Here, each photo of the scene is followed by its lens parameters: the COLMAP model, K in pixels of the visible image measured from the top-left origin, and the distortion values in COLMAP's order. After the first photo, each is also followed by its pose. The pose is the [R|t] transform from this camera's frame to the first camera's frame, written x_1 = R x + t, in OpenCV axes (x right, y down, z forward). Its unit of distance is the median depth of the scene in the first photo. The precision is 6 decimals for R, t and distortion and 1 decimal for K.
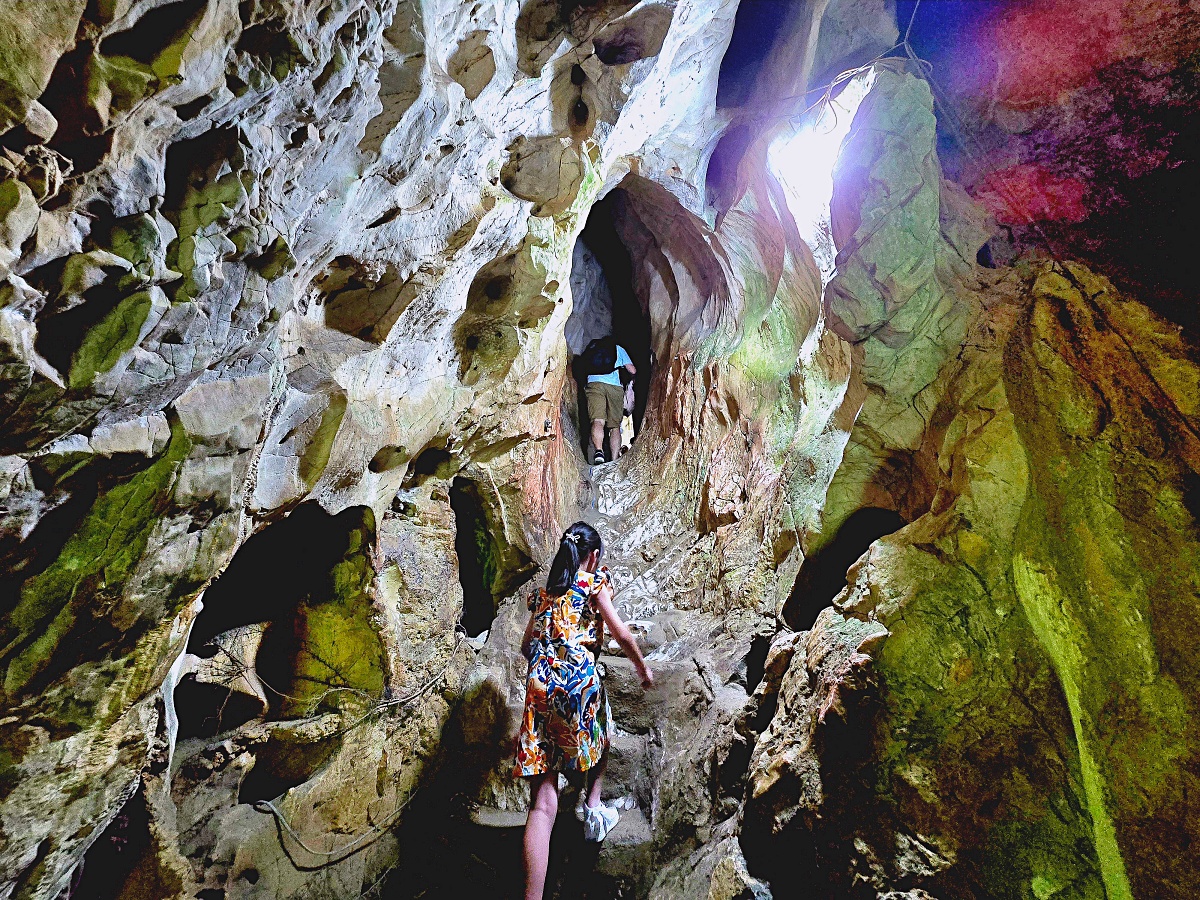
lens RADIAL K [[462.9, 0, 620.4], [0, 462.9, 428.6], [0, 0, 1]] dist [-0.000574, 0.000213]
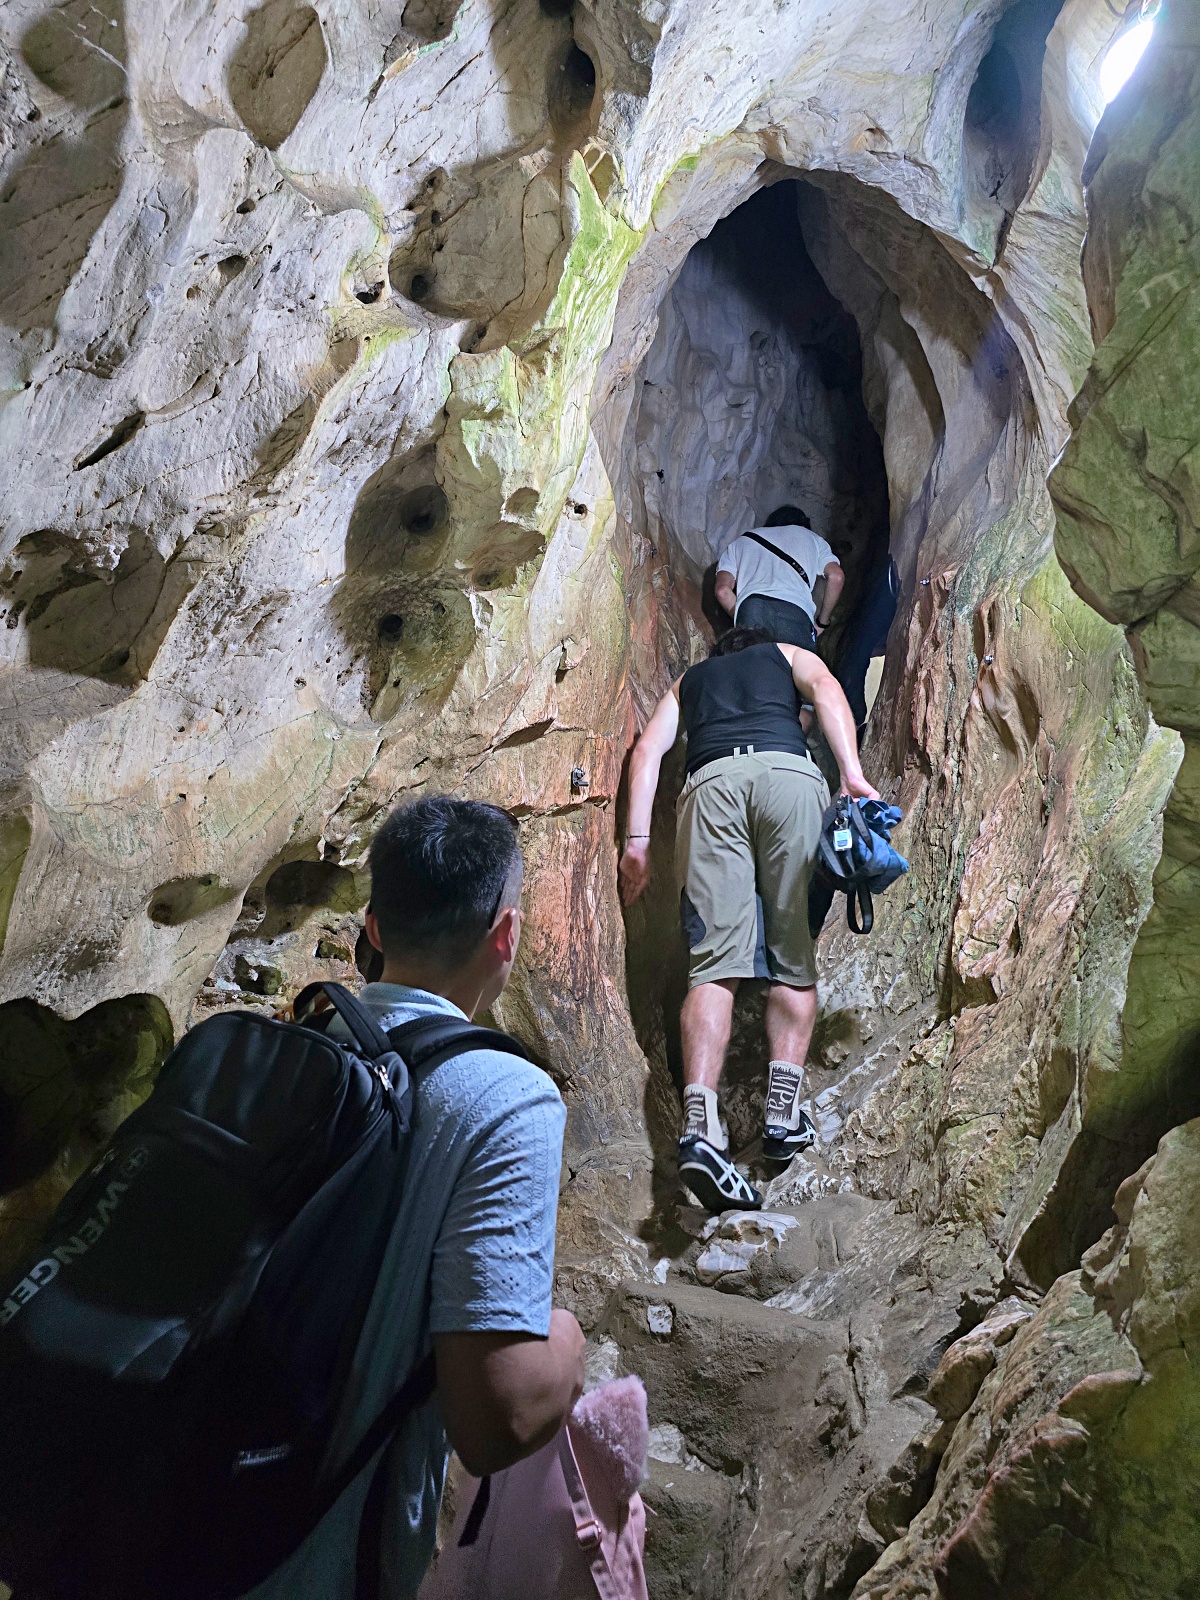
lens RADIAL K [[1020.4, 0, 600.0], [0, 1020.4, 800.0], [0, 0, 1]] dist [0.045811, -0.034710]
pose [[0.964429, -0.031645, -0.262441, 0.198340], [0.049994, 0.996727, 0.063534, -0.076833], [0.259571, -0.074394, 0.962854, 0.019850]]
